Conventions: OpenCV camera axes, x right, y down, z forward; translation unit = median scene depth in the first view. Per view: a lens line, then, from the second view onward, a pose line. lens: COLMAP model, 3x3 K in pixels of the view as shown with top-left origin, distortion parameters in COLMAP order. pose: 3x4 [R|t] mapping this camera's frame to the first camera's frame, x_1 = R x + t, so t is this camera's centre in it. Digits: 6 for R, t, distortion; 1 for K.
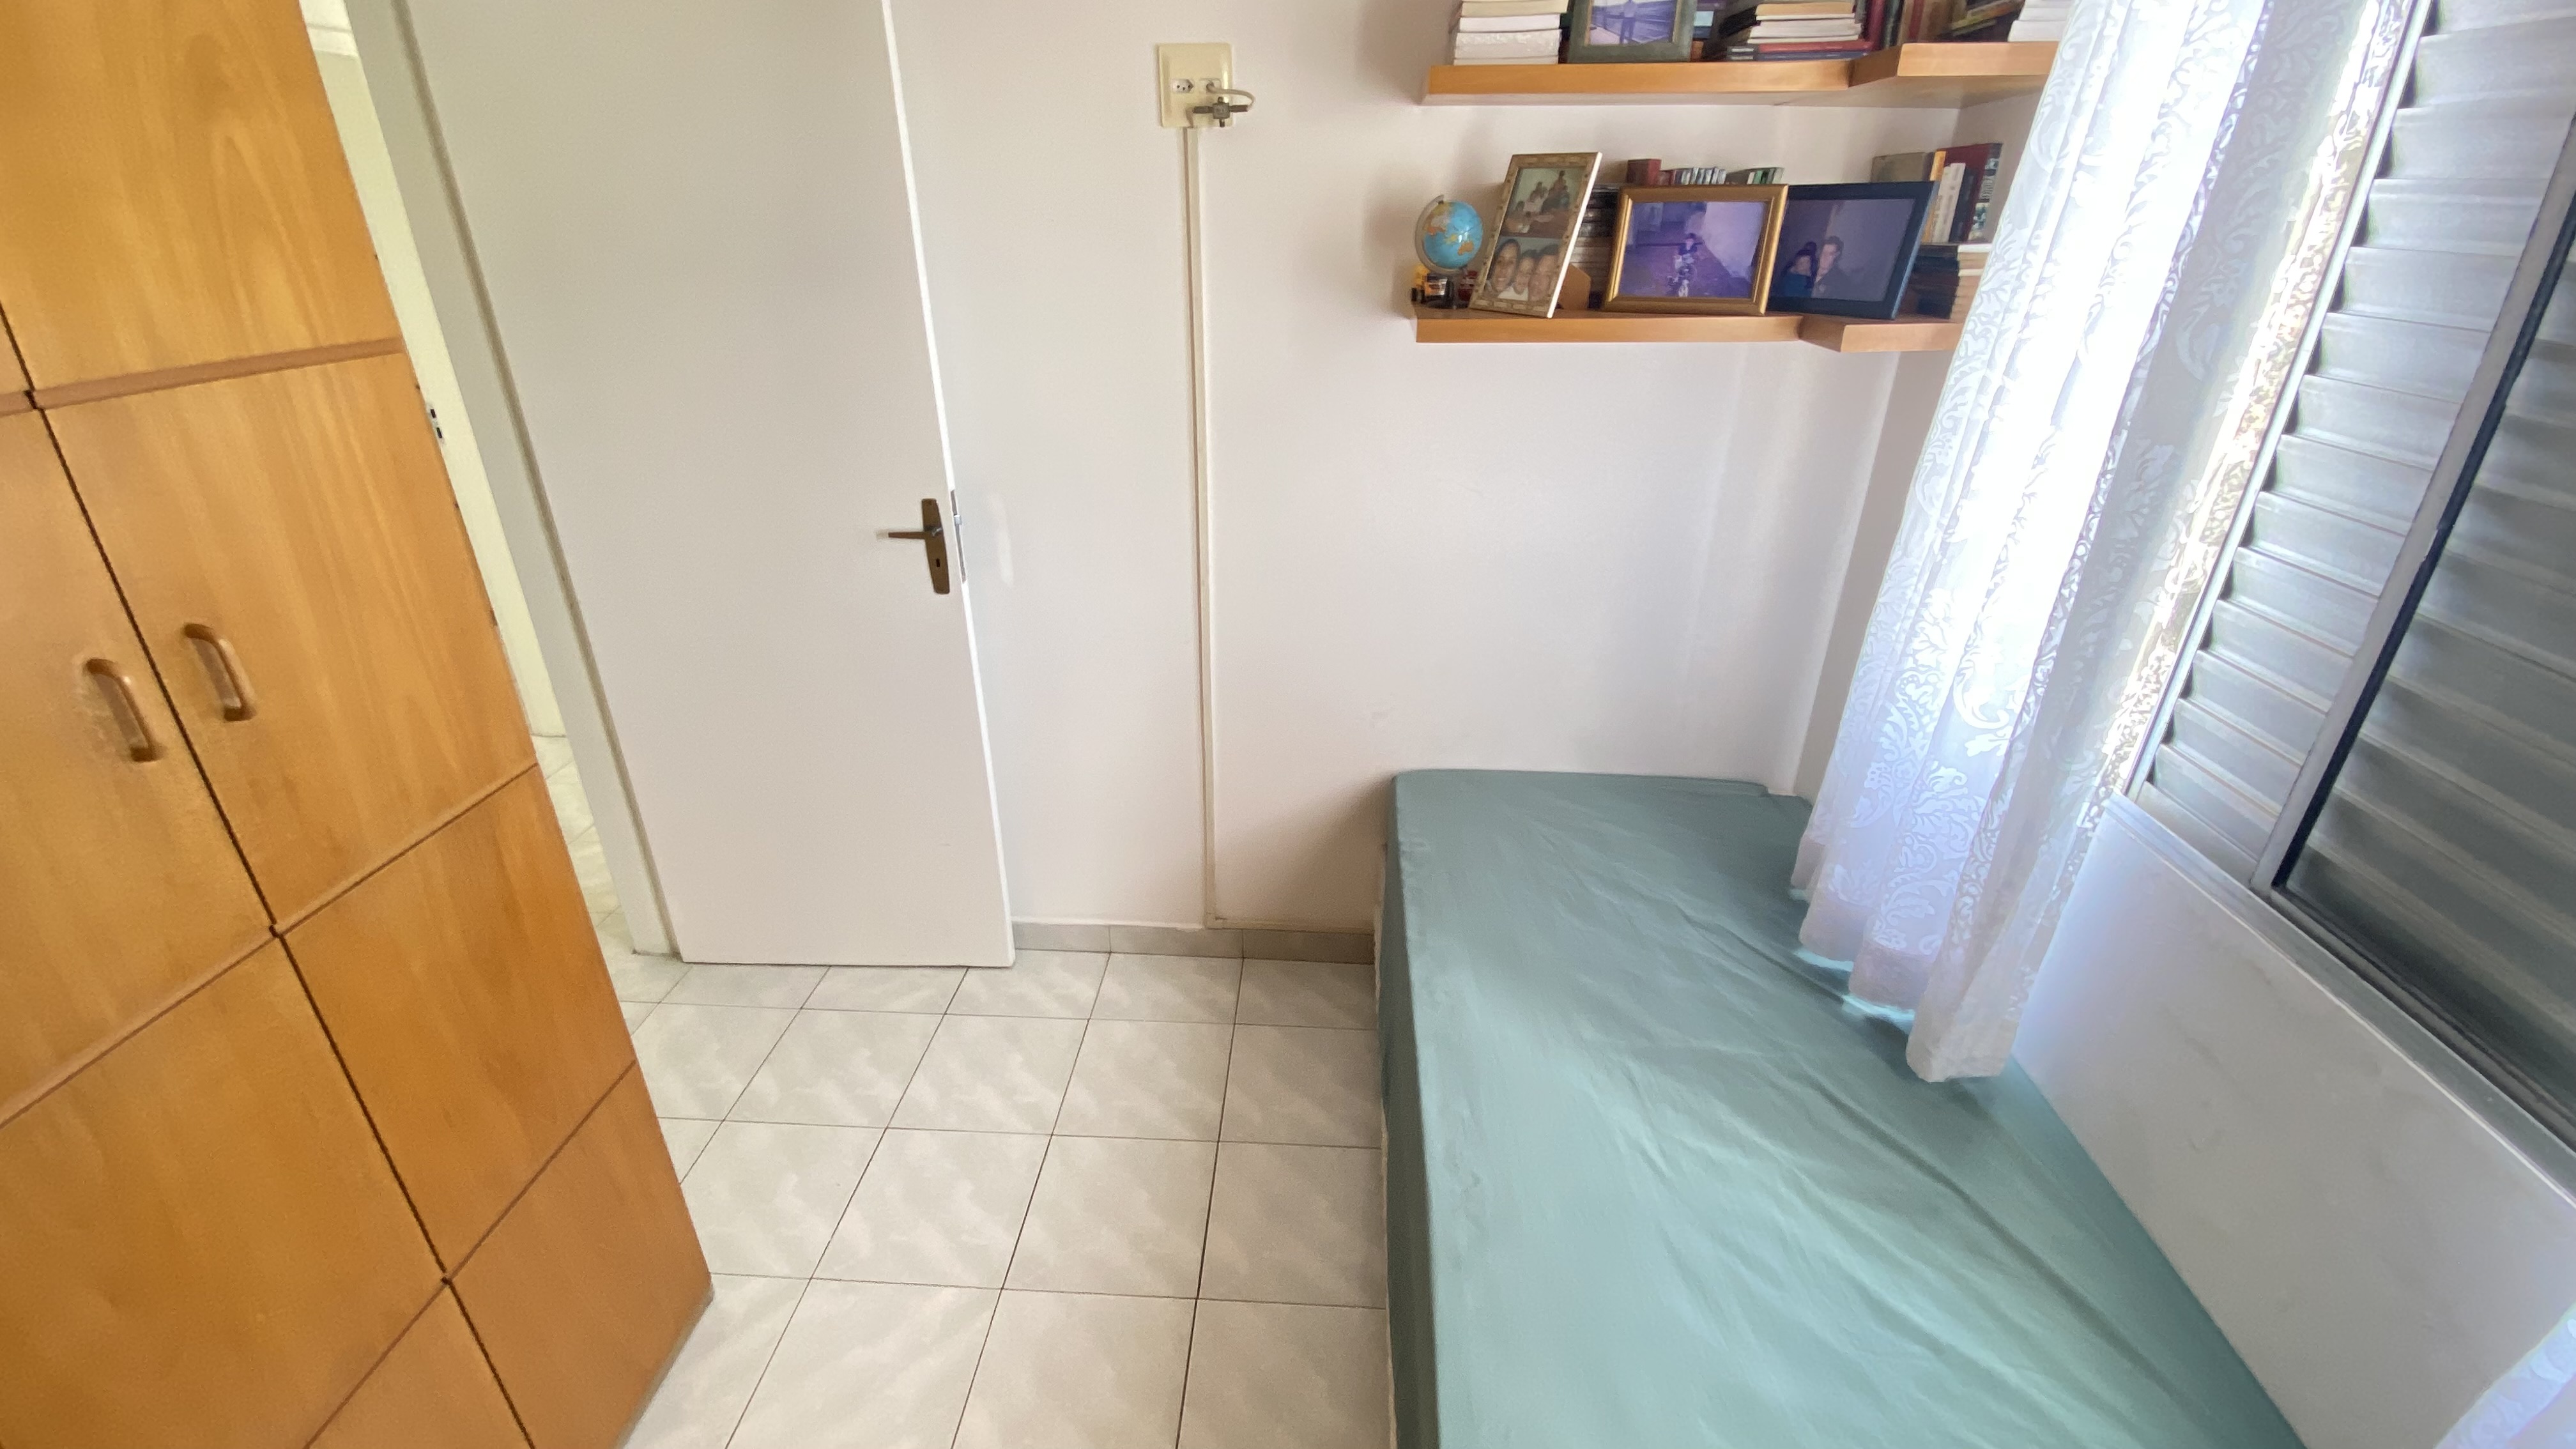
lens RADIAL K [[1031.9, 0, 1293.1], [0, 1031.9, 722.3], [0, 0, 1]] dist [0.002227, -0.014286]
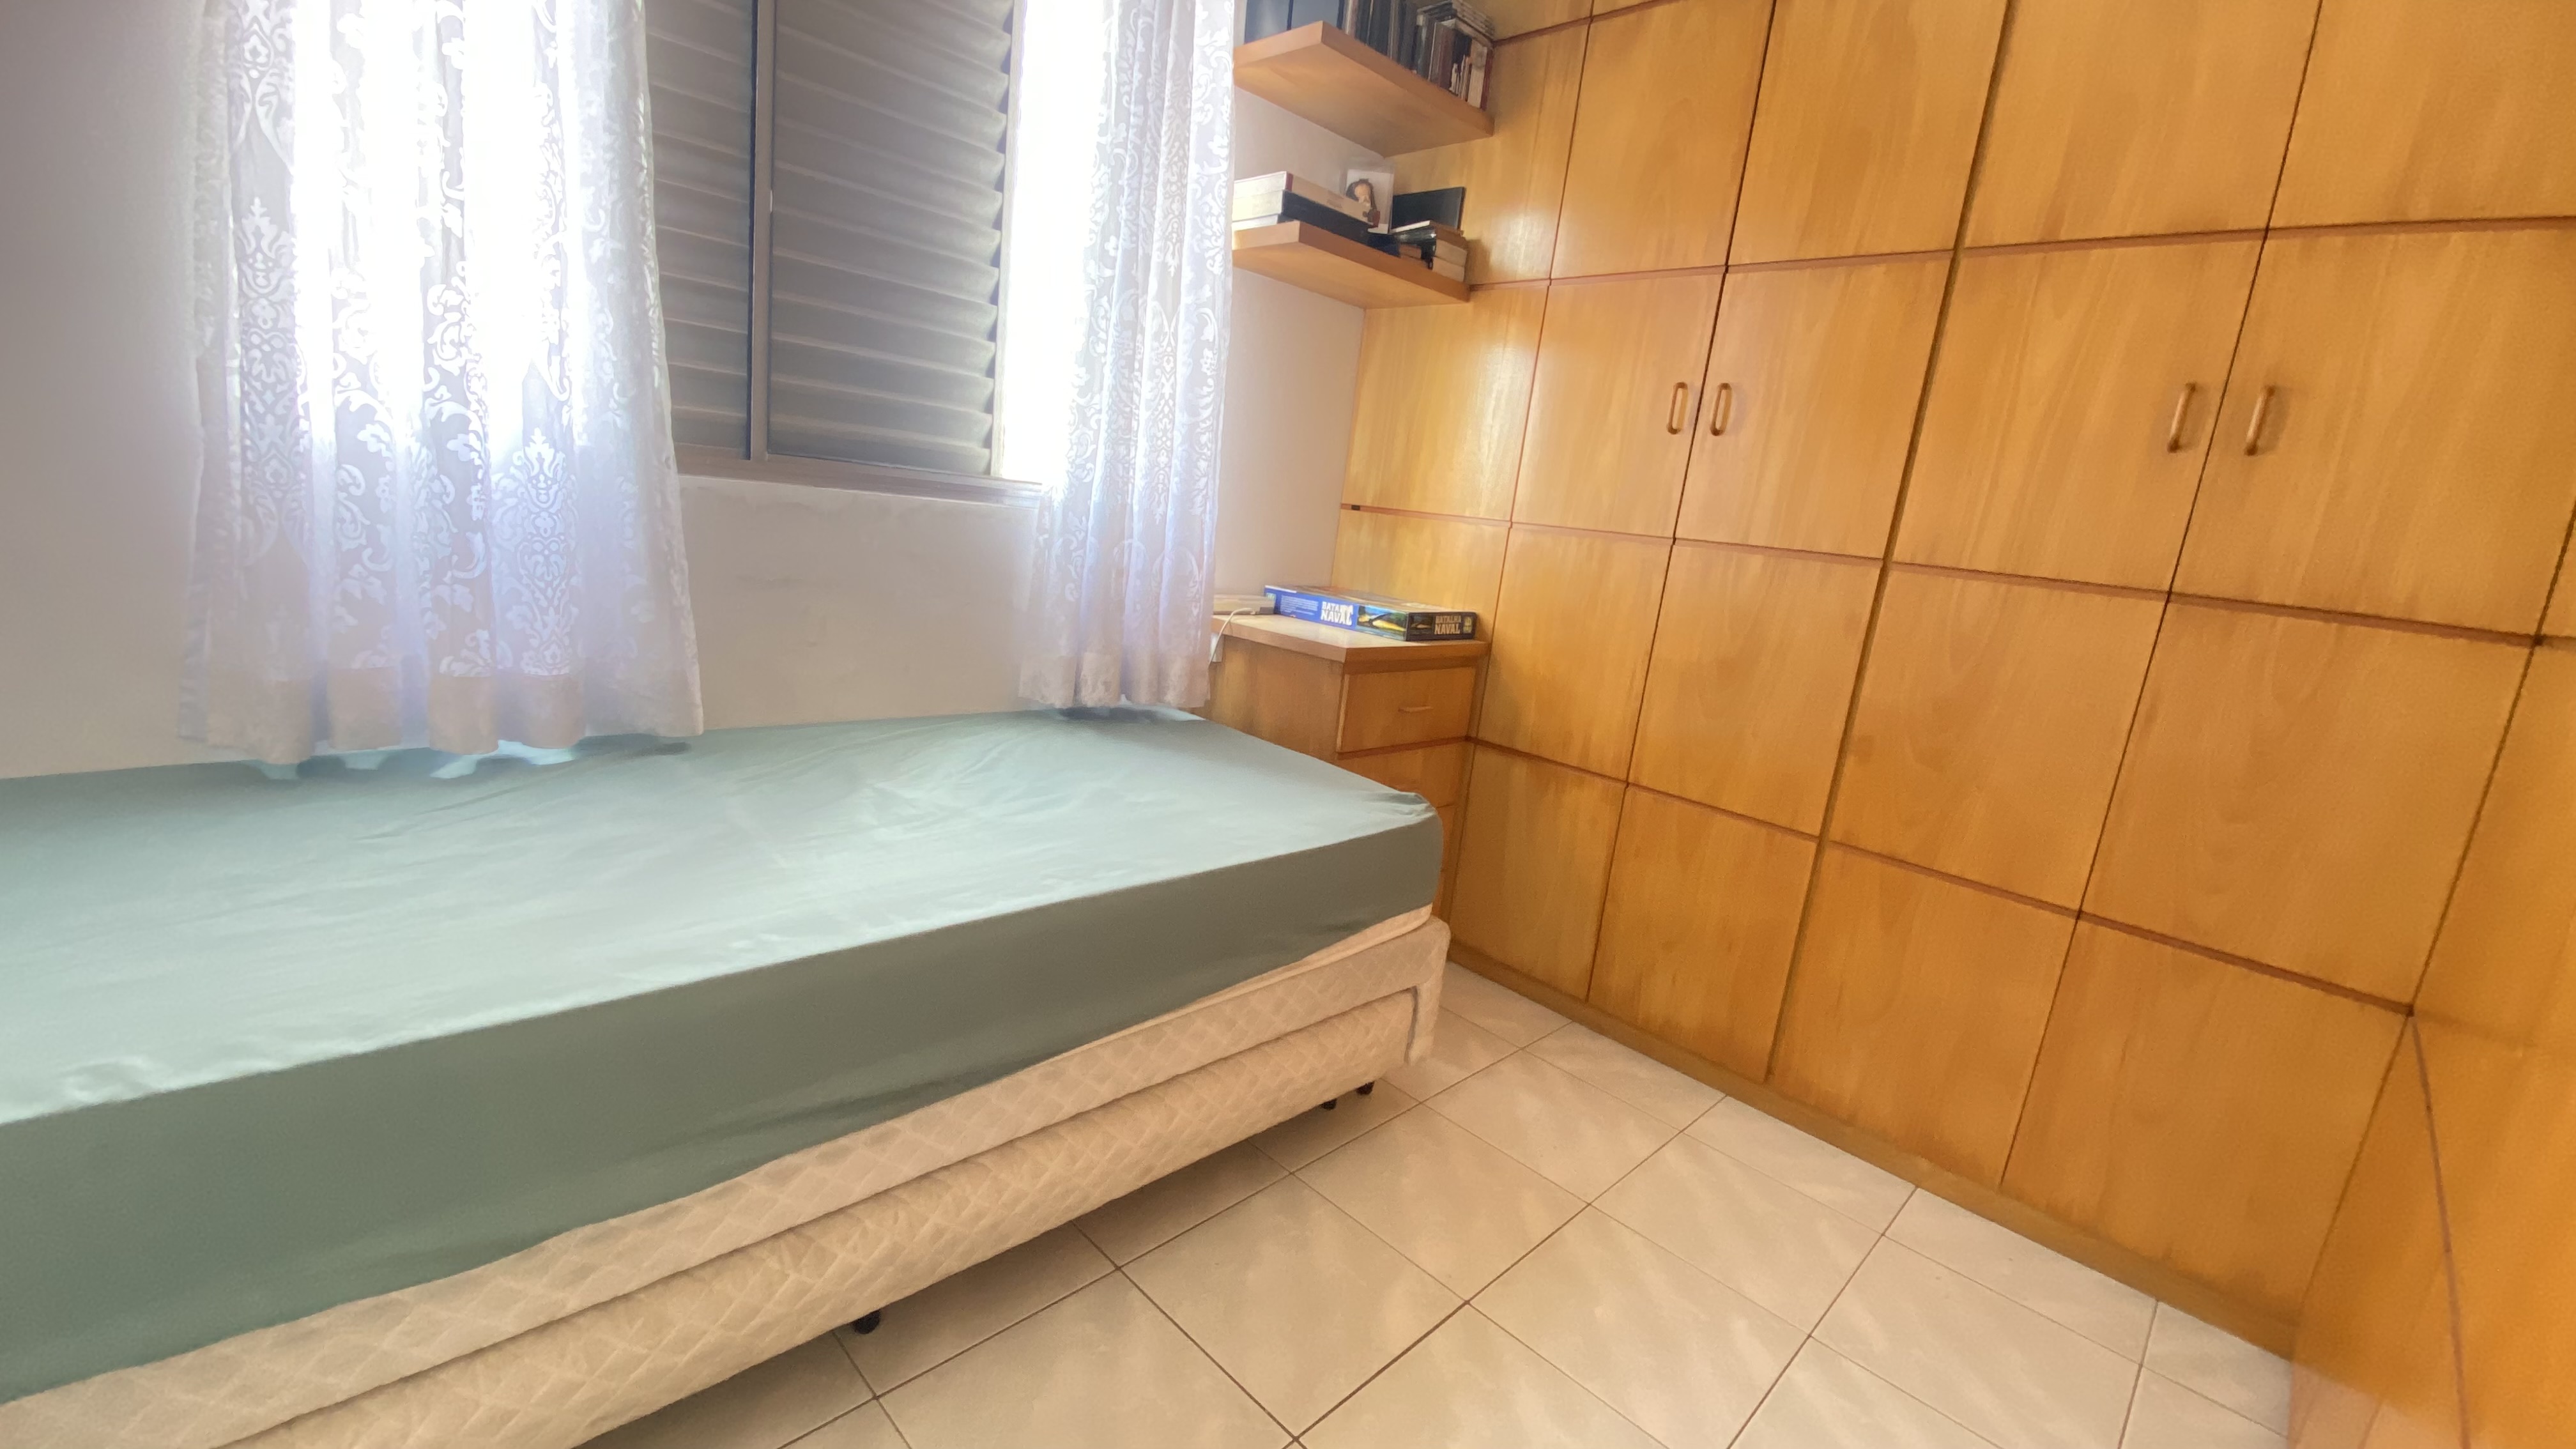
lens RADIAL K [[1048.4, 0, 1246.5], [0, 1048.4, 706.0], [0, 0, 1]] dist [0.014503, -0.015023]
pose [[-0.727783, -0.224375, 0.648064, -0.443783], [0.191773, 0.840686, 0.506429, -0.123285], [-0.658448, 0.492852, -0.568808, 1.088836]]
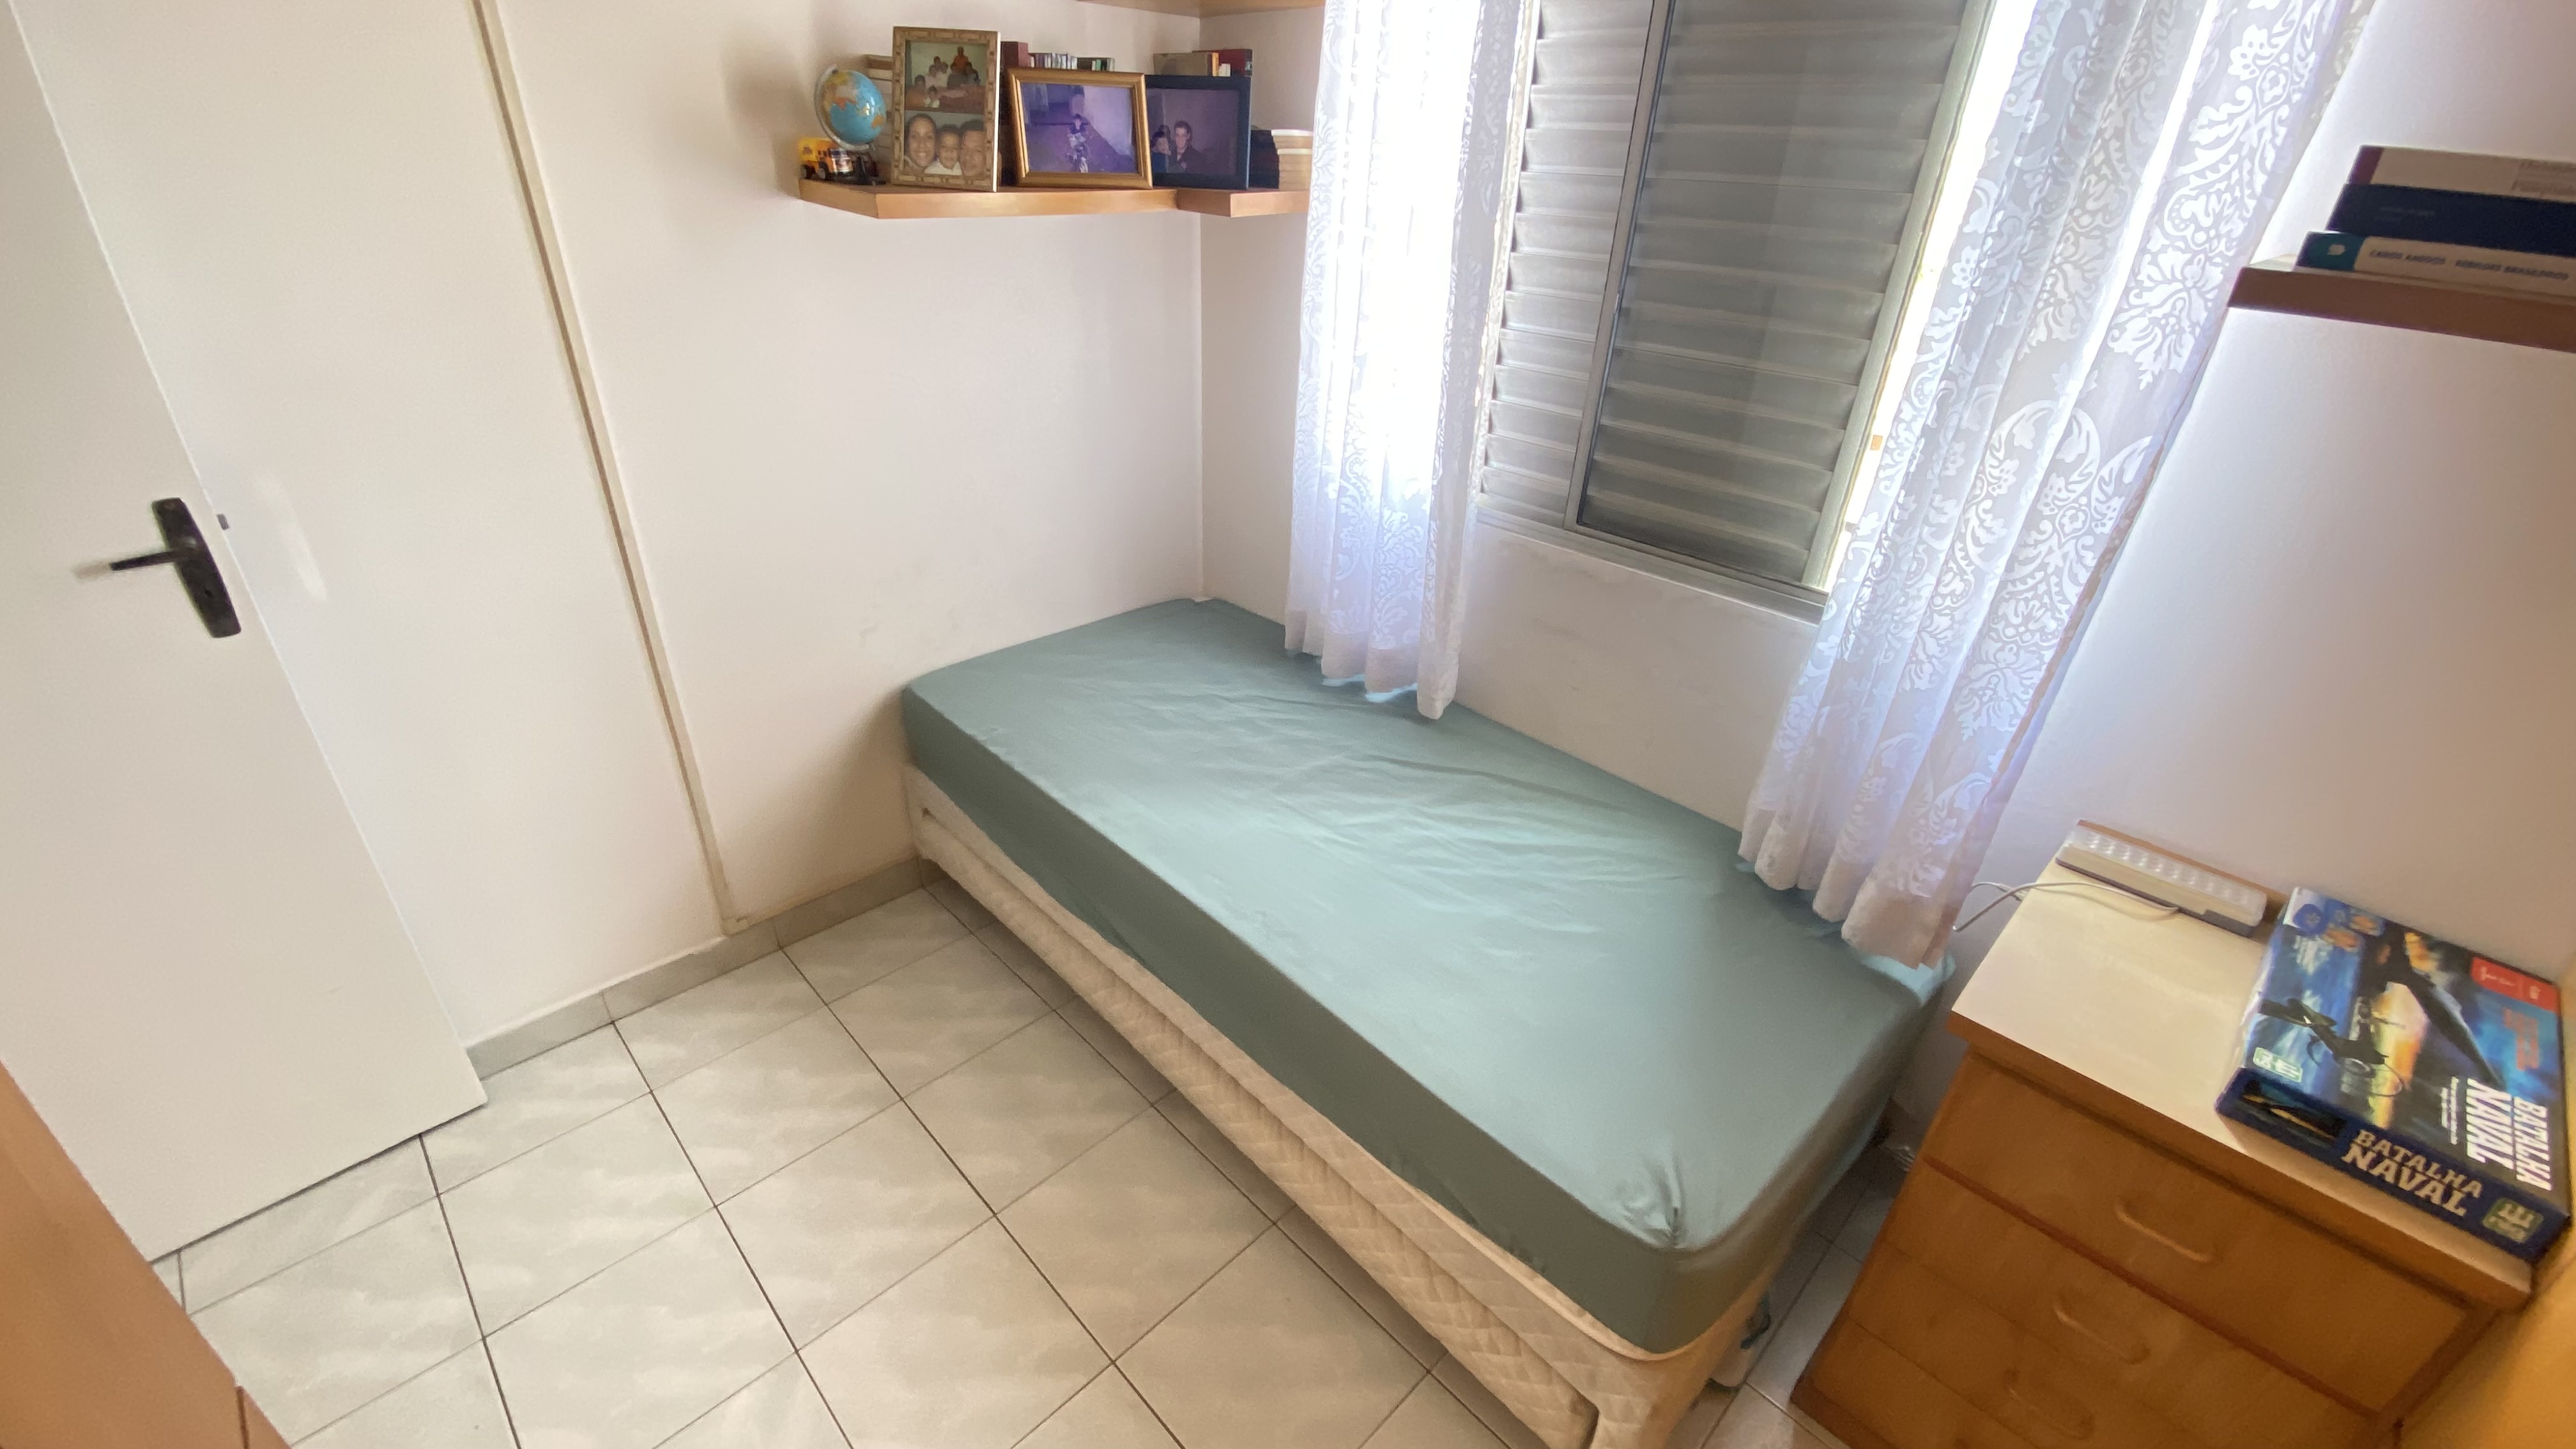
lens RADIAL K [[1063.9, 0, 1295.2], [0, 1063.9, 728.3], [0, 0, 1]] dist [0.018886, -0.027674]
pose [[0.670537, -0.338655, 0.660070, -0.449574], [0.289158, 0.938669, 0.187849, 0.008434], [-0.683204, 0.064905, 0.727338, 0.025458]]
